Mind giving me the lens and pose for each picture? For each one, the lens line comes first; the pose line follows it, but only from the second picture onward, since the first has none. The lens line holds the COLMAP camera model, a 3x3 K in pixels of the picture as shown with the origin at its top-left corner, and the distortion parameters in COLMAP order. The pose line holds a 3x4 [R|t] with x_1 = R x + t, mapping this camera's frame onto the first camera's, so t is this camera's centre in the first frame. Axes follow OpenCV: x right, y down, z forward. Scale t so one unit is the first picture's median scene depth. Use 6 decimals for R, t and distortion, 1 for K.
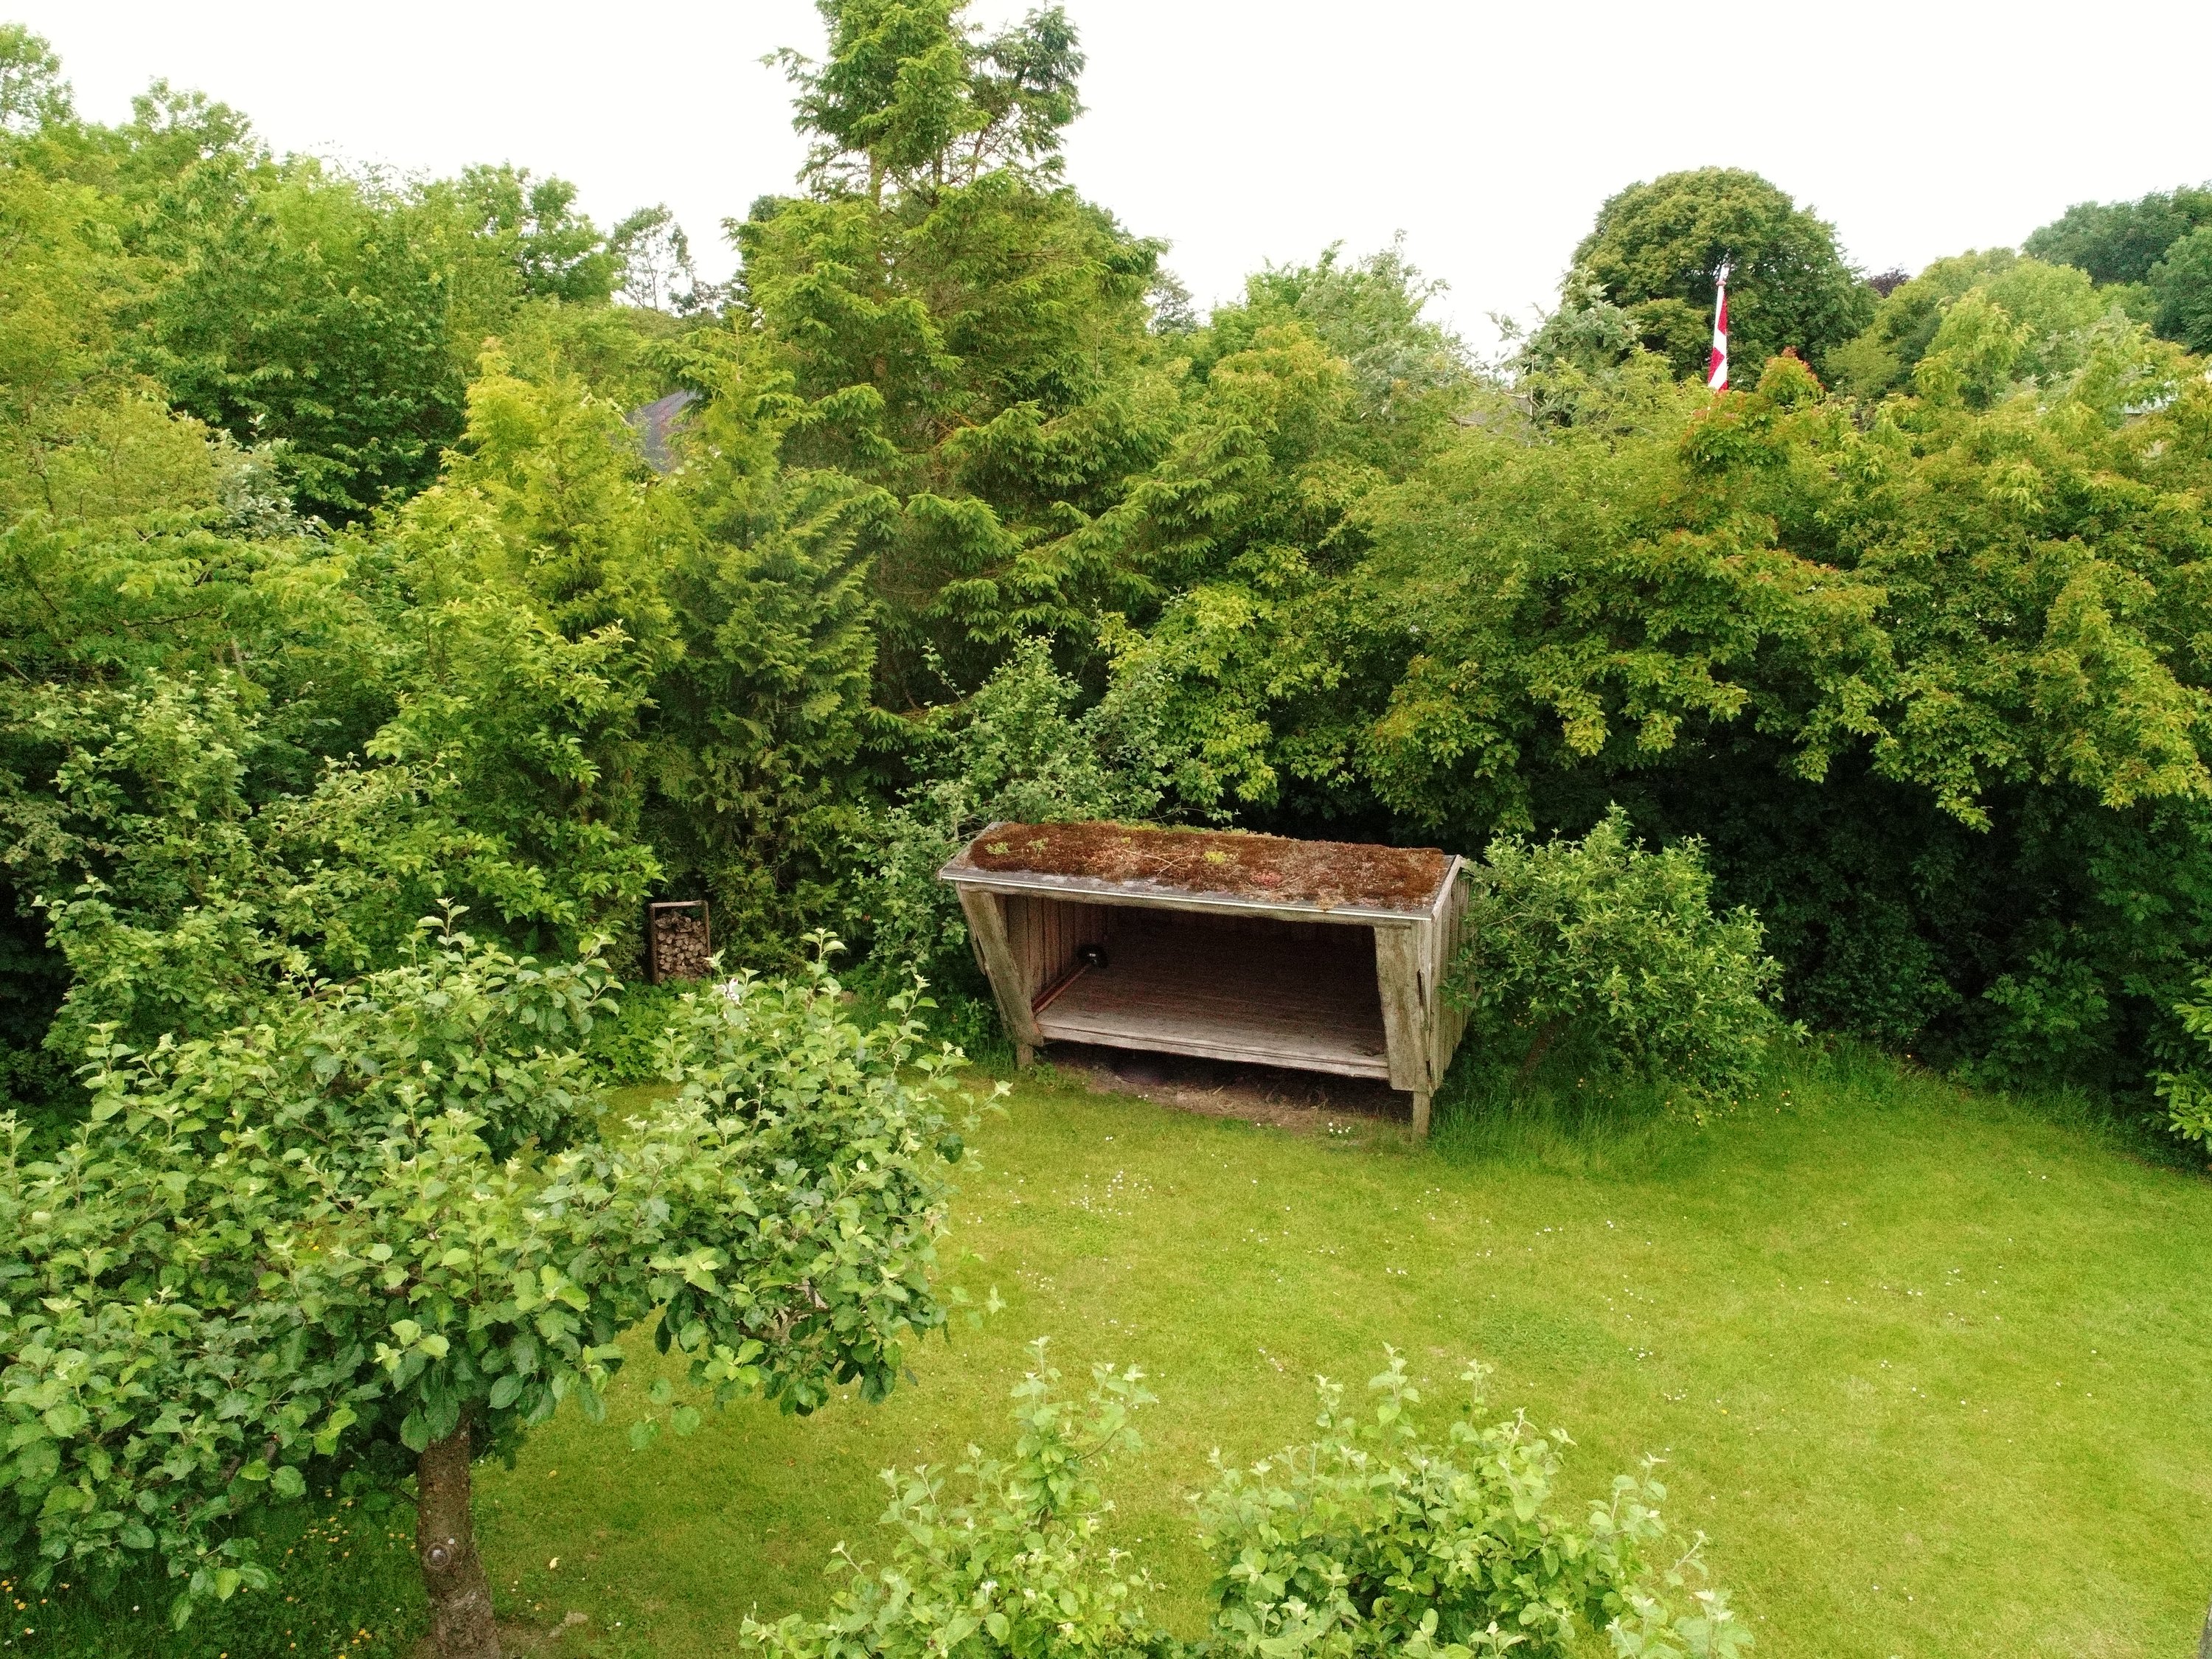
lens RADIAL K [[1648.6, 0, 1097.7], [0, 1648.6, 825.4], [0, 0, 1]] dist [-0.007976, -0.000186]
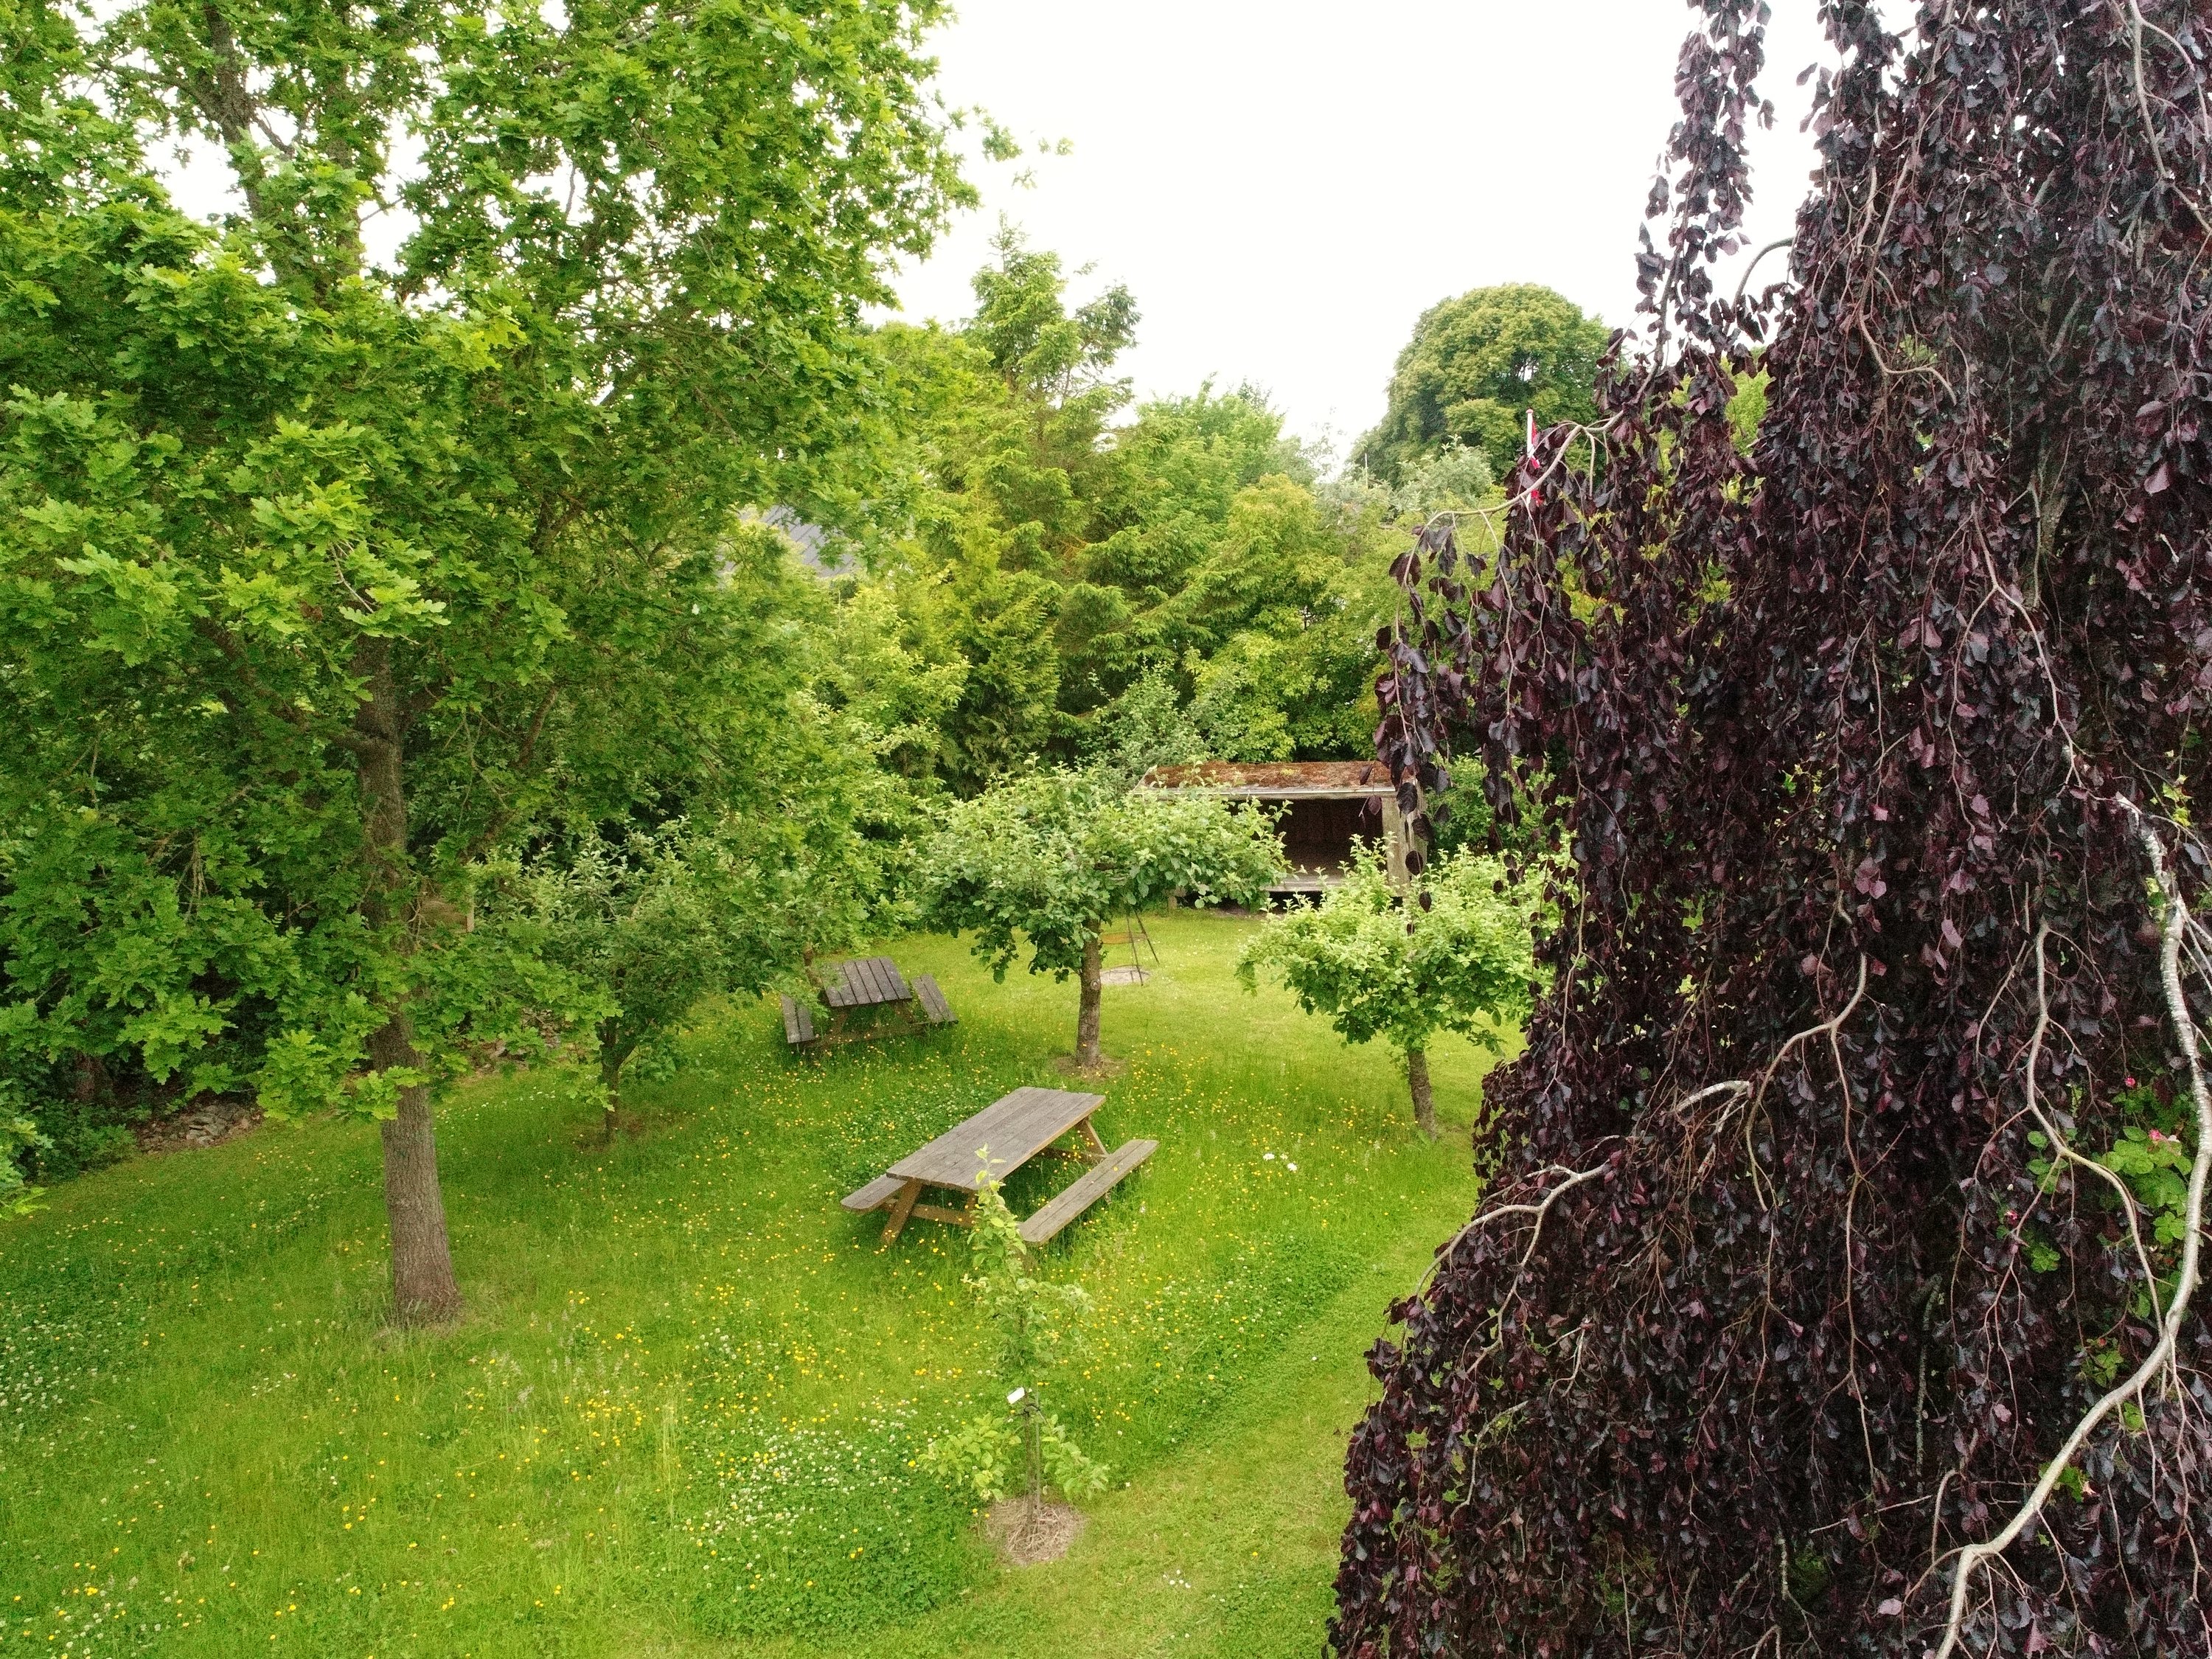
lens RADIAL K [[1648.6, 0, 1103.8], [0, 1648.6, 822.2], [0, 0, 1]] dist [-0.007976, -0.000186]
pose [[0.994202, -0.054995, 0.092398, -0.242767], [0.060423, 0.996544, -0.057007, 0.133342], [-0.088944, 0.062259, 0.994089, -0.633367]]
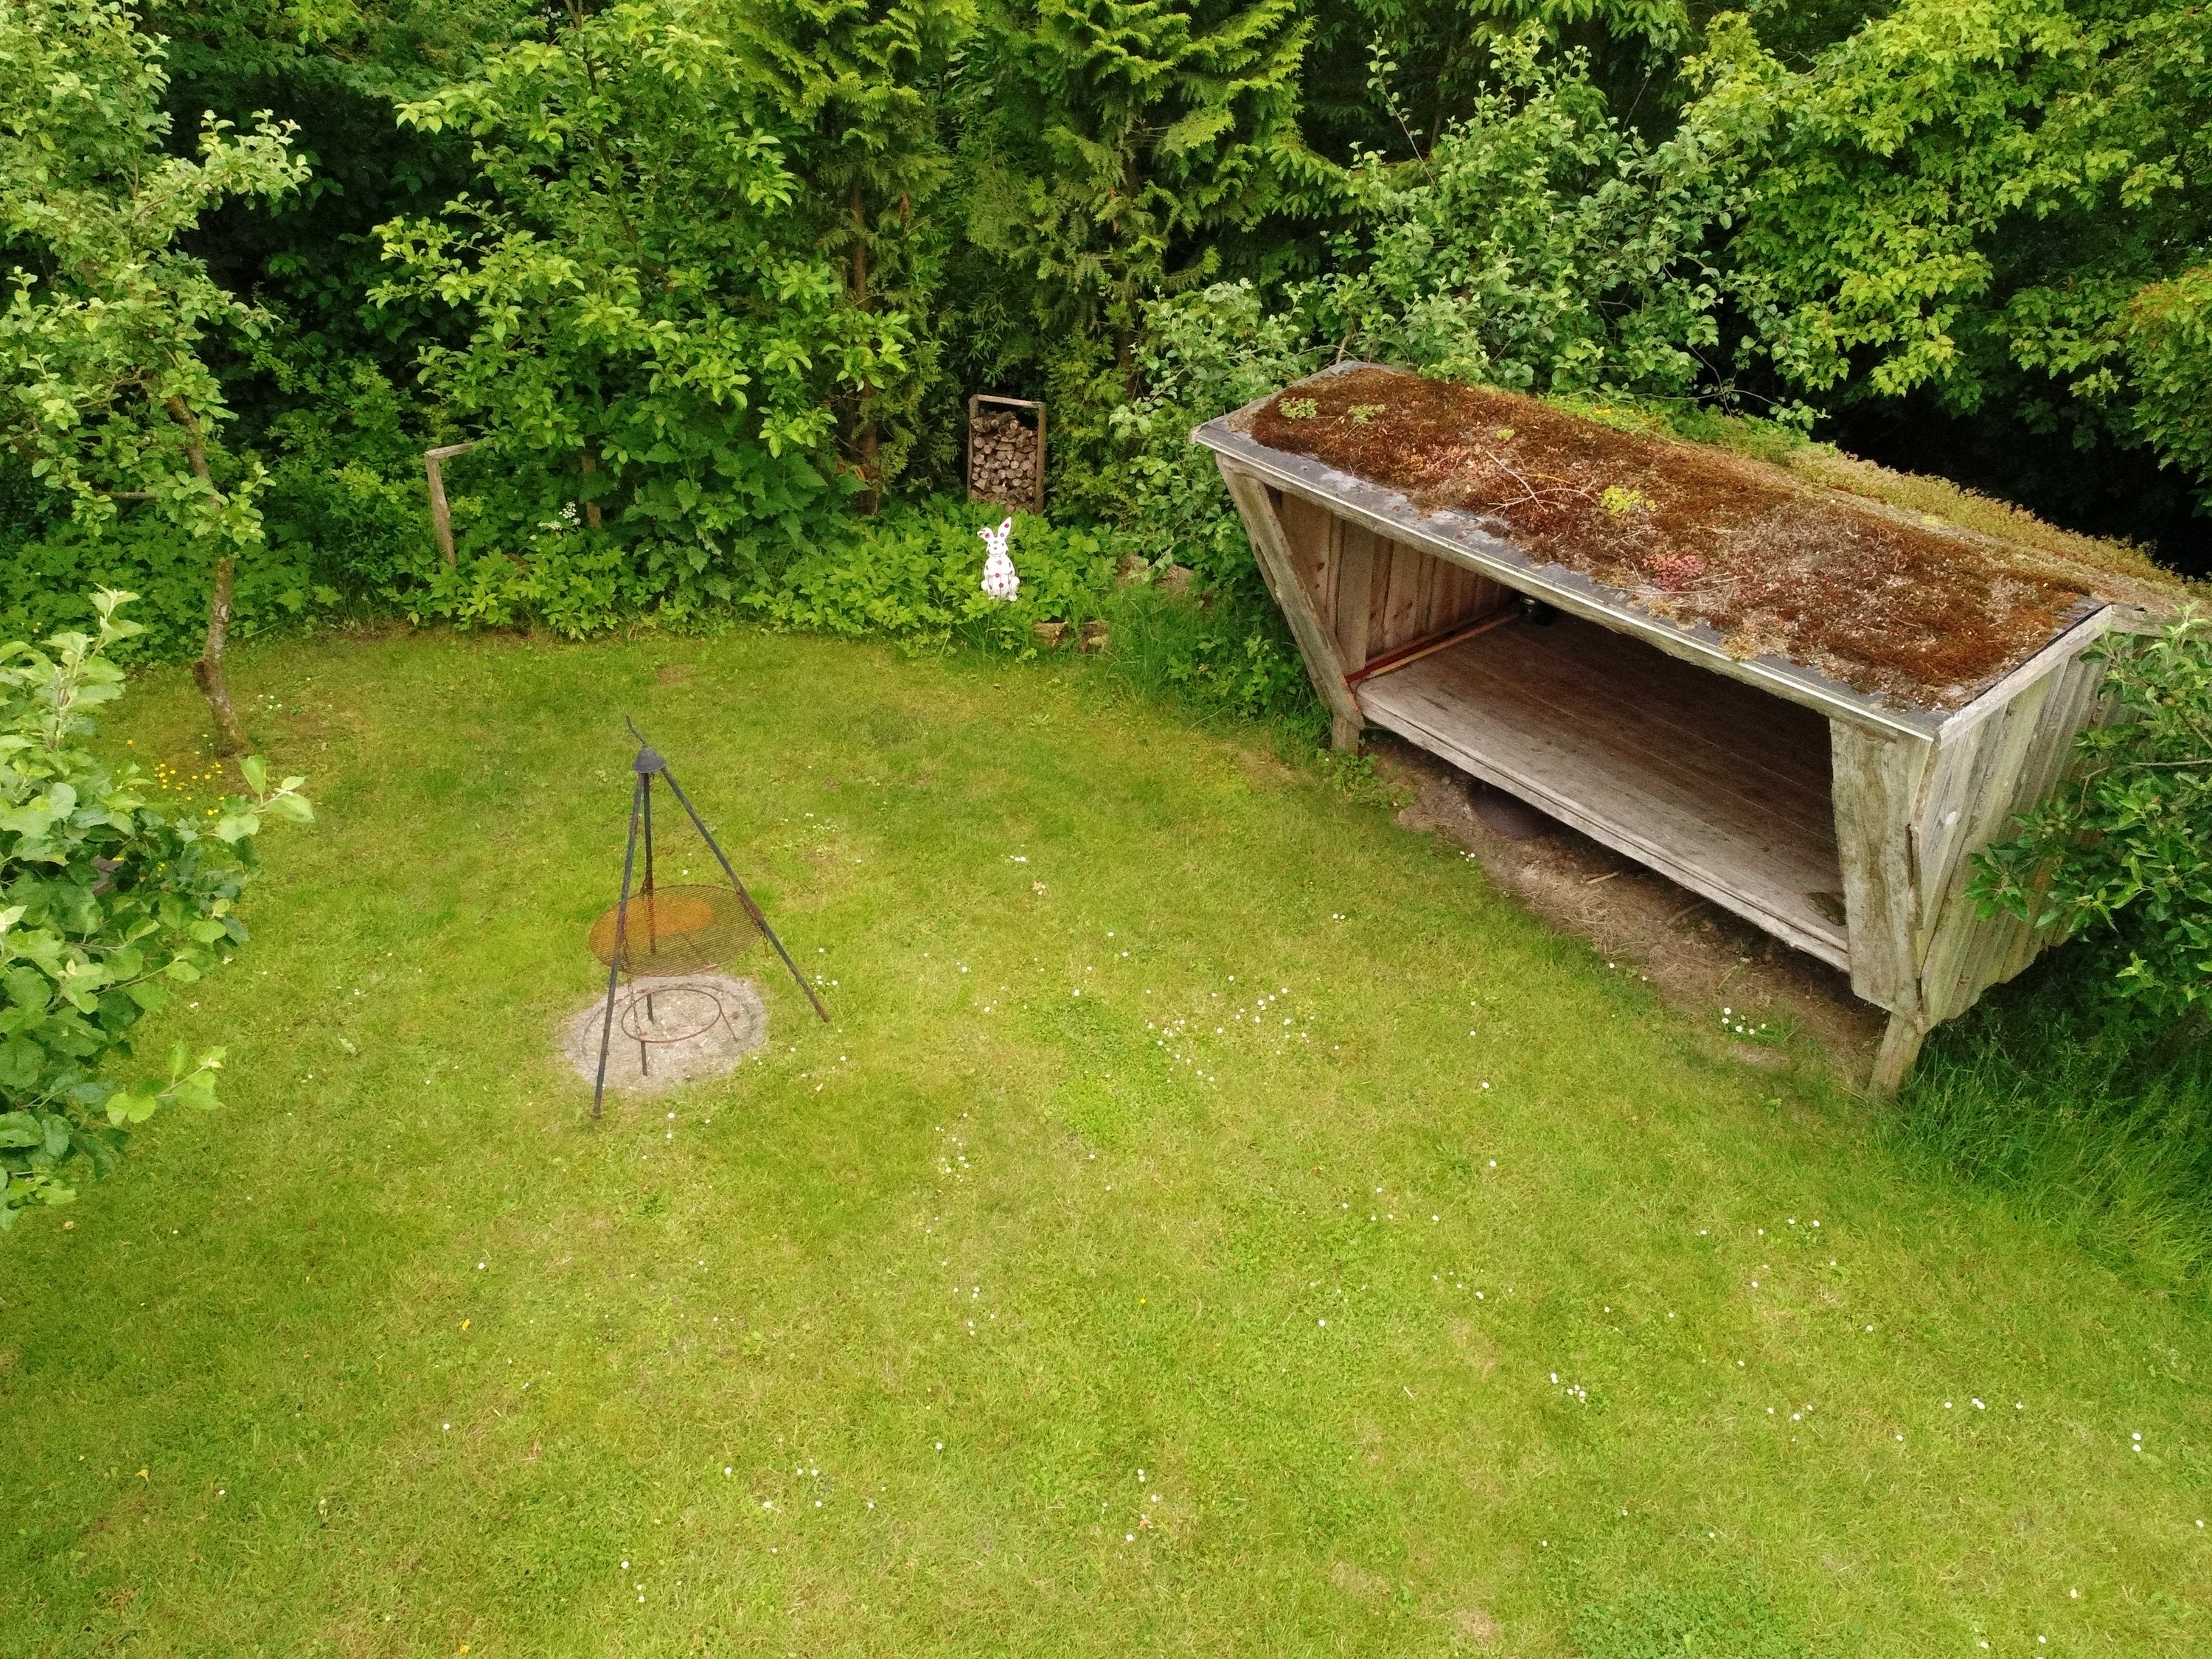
lens RADIAL K [[1648.6, 0, 1118.7], [0, 1648.6, 824.4], [0, 0, 1]] dist [-0.007976, -0.000186]
pose [[0.848538, 0.291277, -0.441747, 0.160782], [-0.139503, 0.928461, 0.344238, -0.035557], [0.510413, -0.230474, 0.828468, 0.363467]]
